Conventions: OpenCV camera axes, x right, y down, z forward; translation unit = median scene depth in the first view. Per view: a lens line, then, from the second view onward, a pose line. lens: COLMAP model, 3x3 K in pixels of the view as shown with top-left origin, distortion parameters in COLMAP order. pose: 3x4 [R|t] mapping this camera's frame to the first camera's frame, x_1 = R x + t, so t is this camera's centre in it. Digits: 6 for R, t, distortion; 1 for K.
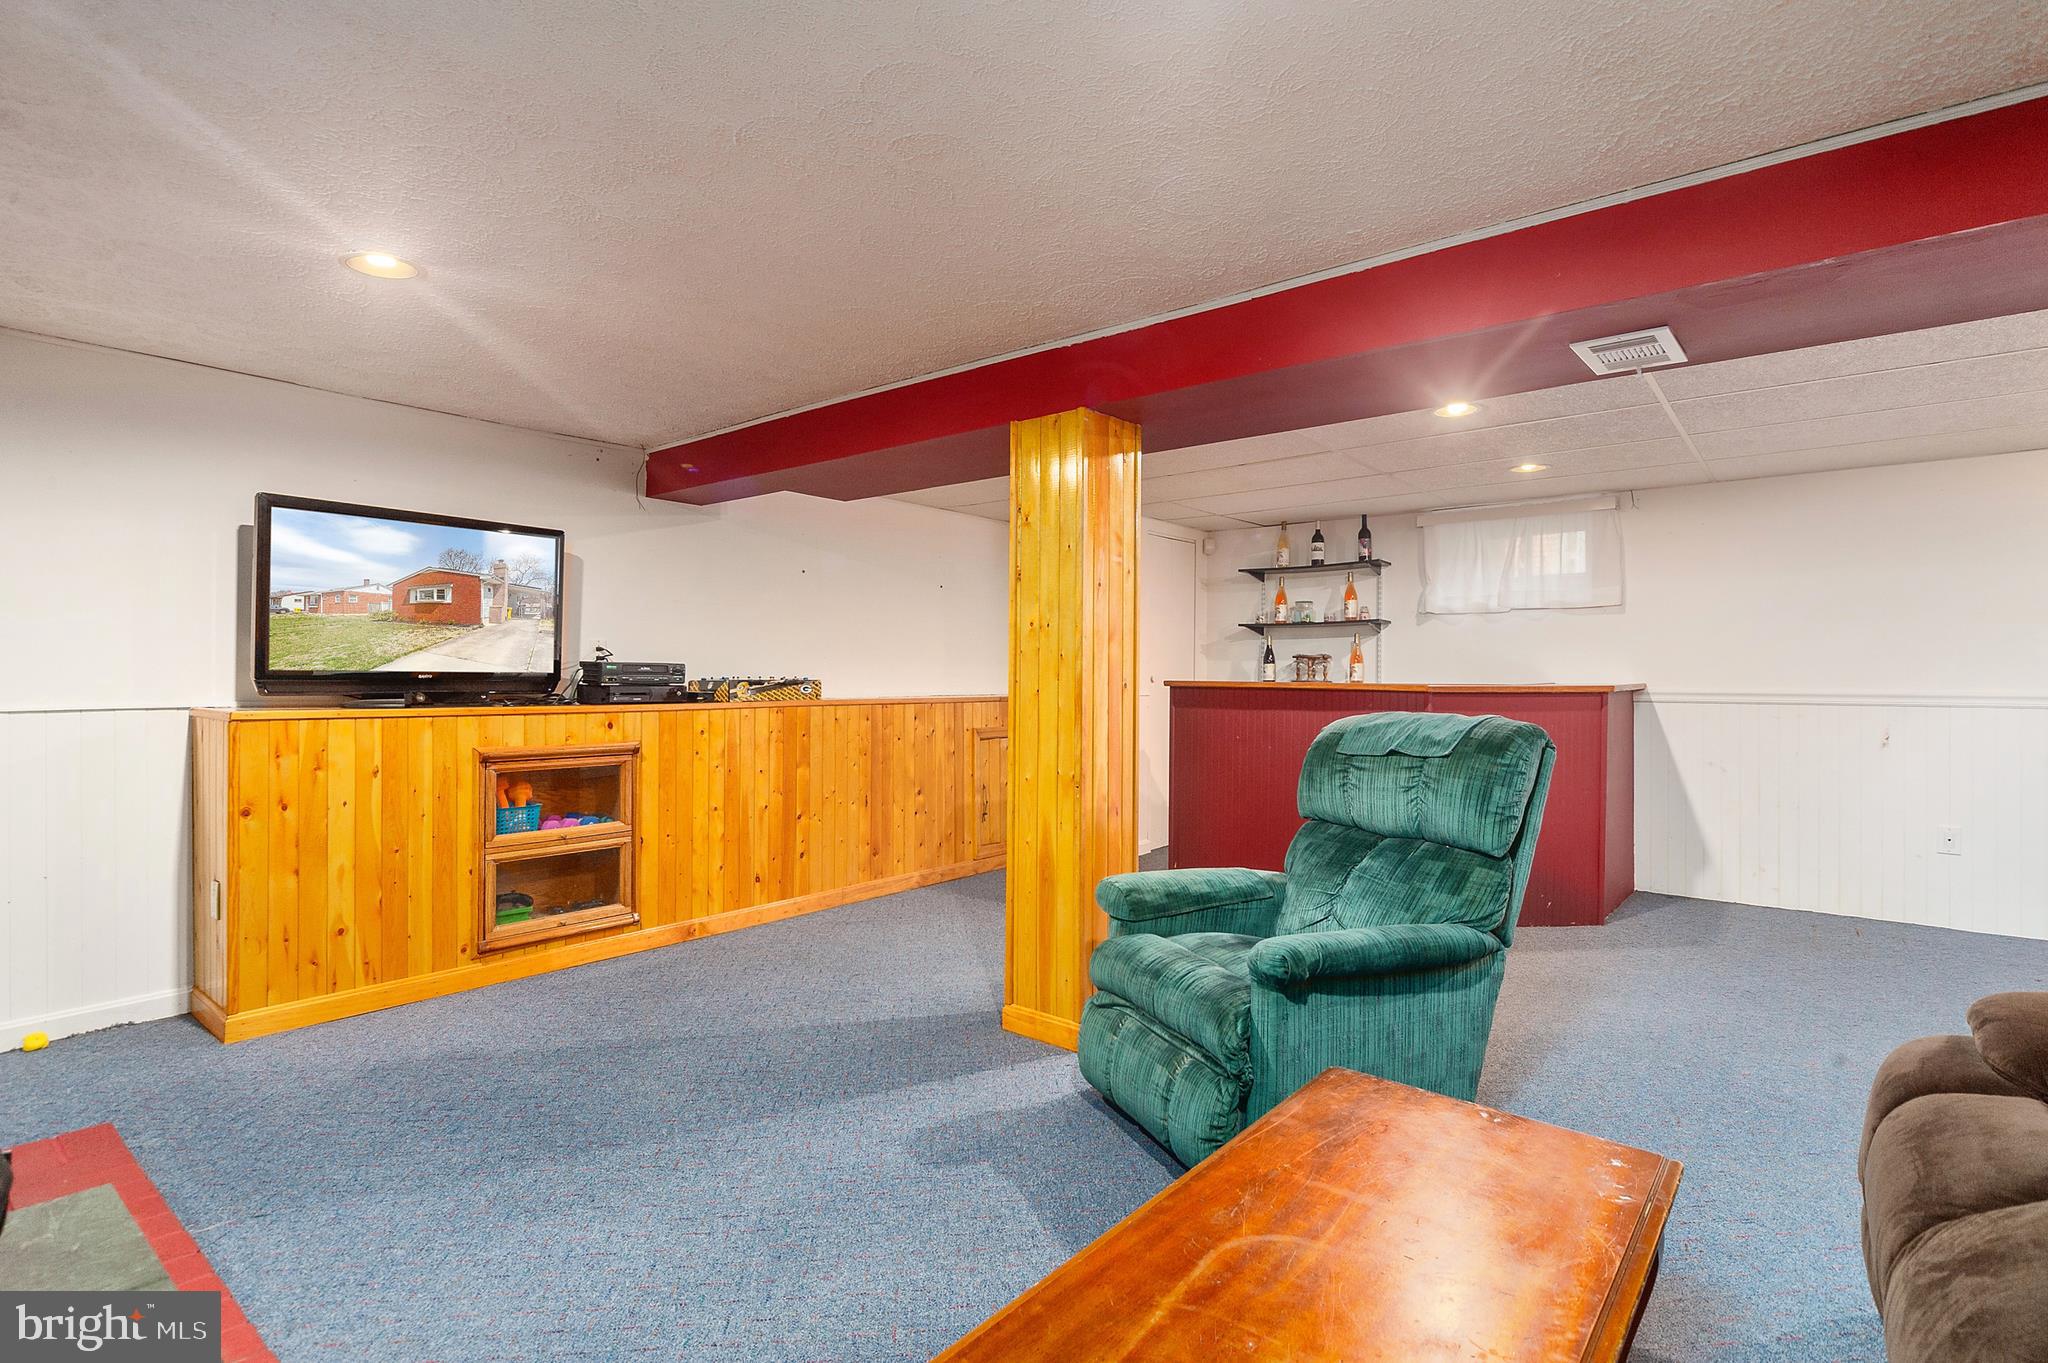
lens RADIAL K [[1021.6, 0, 1031.3], [0, 1021.6, 672.0], [0, 0, 1]] dist [0.000010, 0.000182]
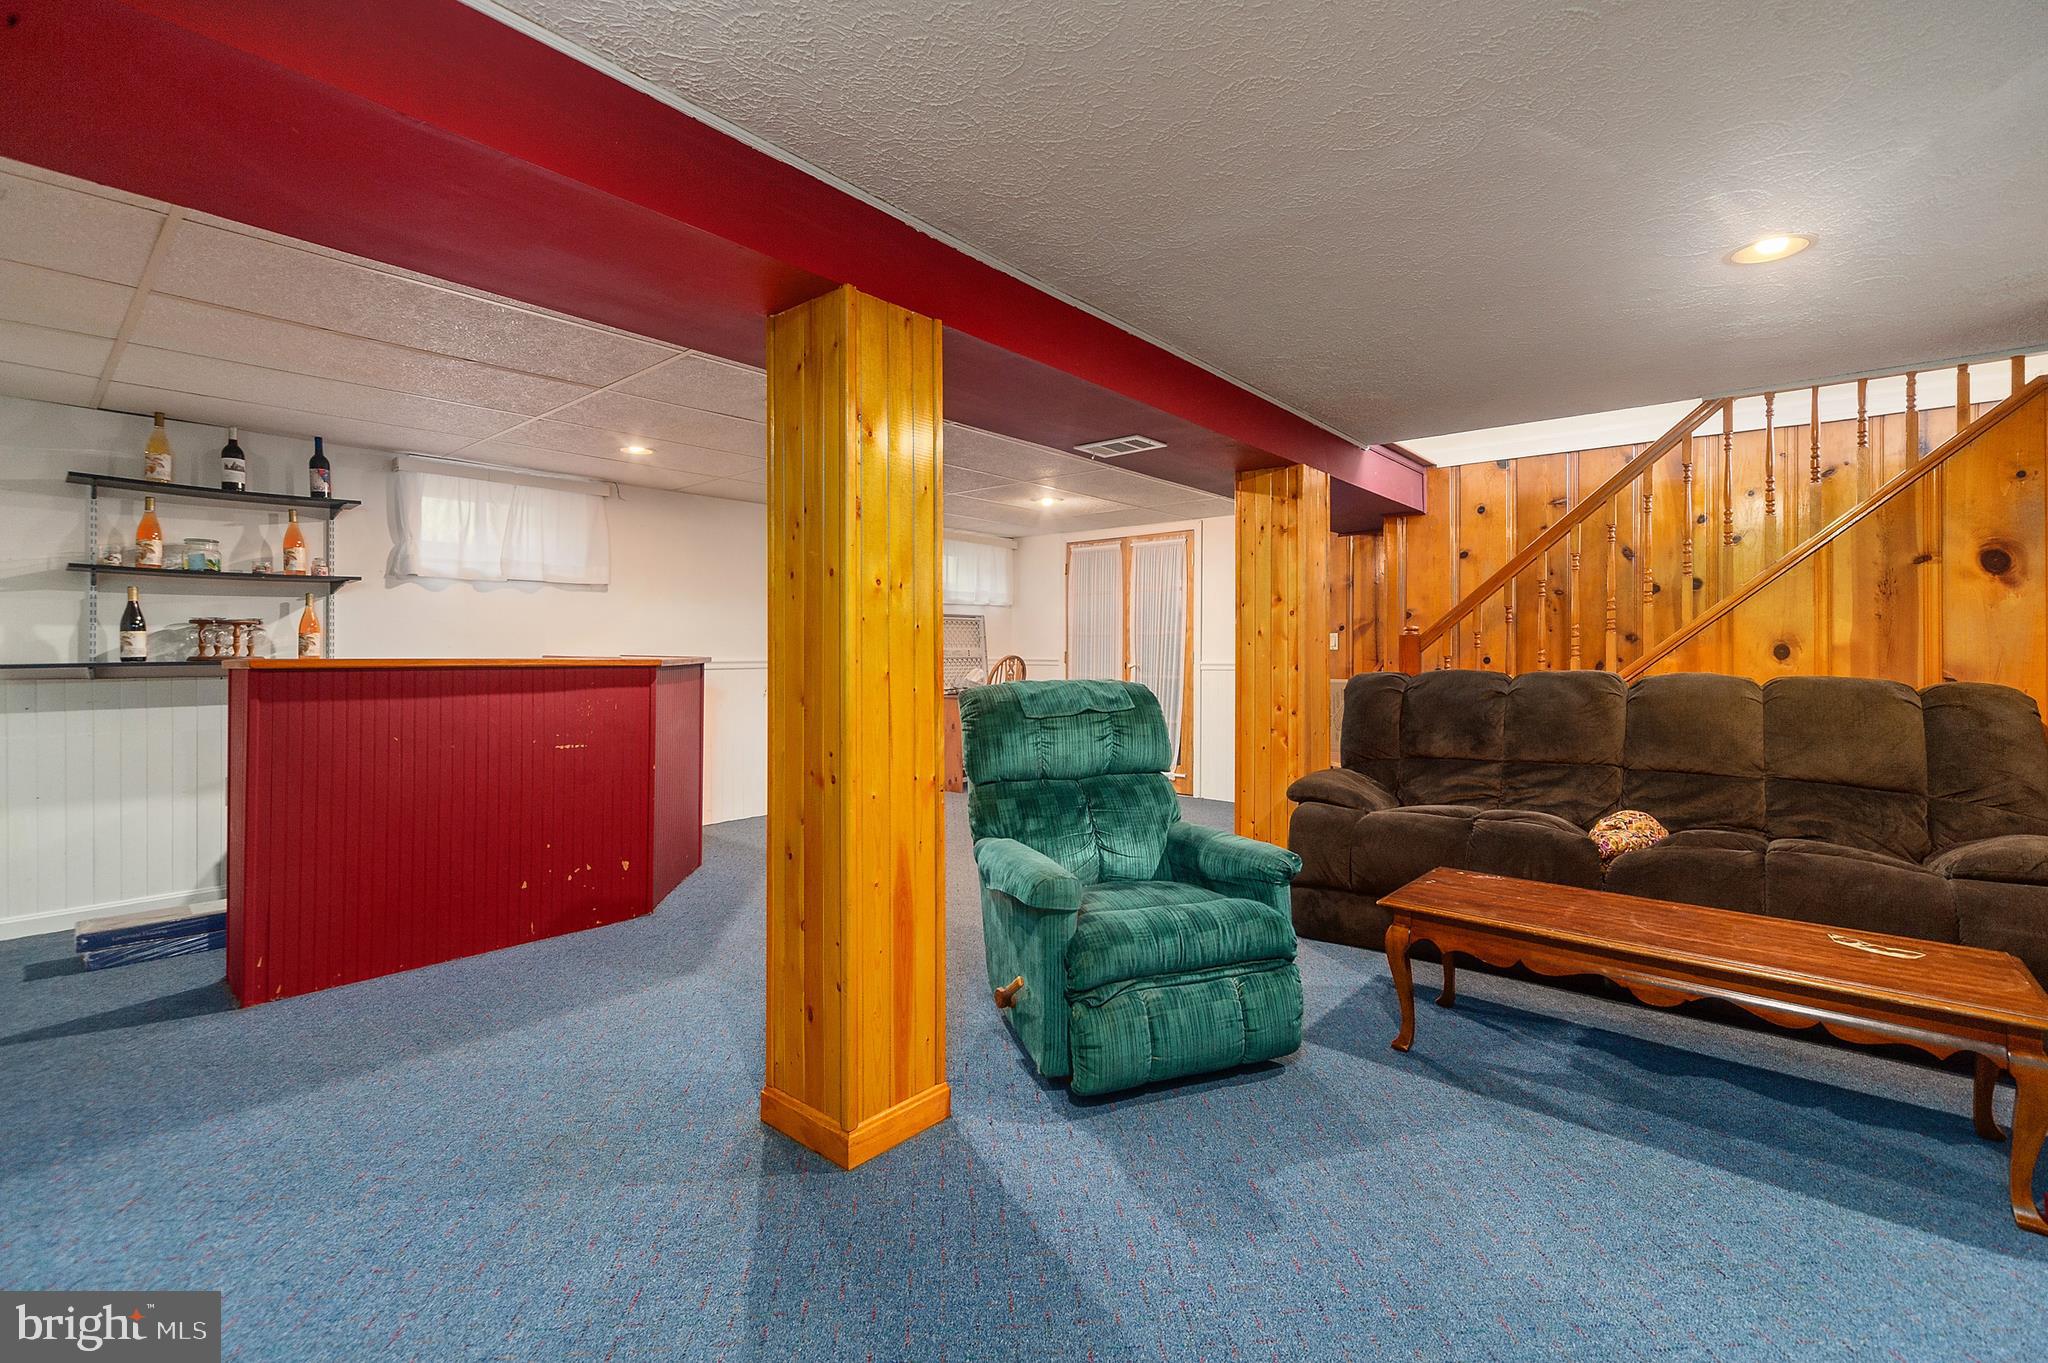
lens RADIAL K [[878.9, 0, 1042.9], [0, 878.9, 644.6], [0, 0, 1]] dist [0.005220, 0.000287]
pose [[0.013199, 0.002895, 0.999909, -0.698400], [-0.004254, 0.999987, -0.002839, -0.000763], [-0.999904, -0.004217, 0.013211, 0.981979]]
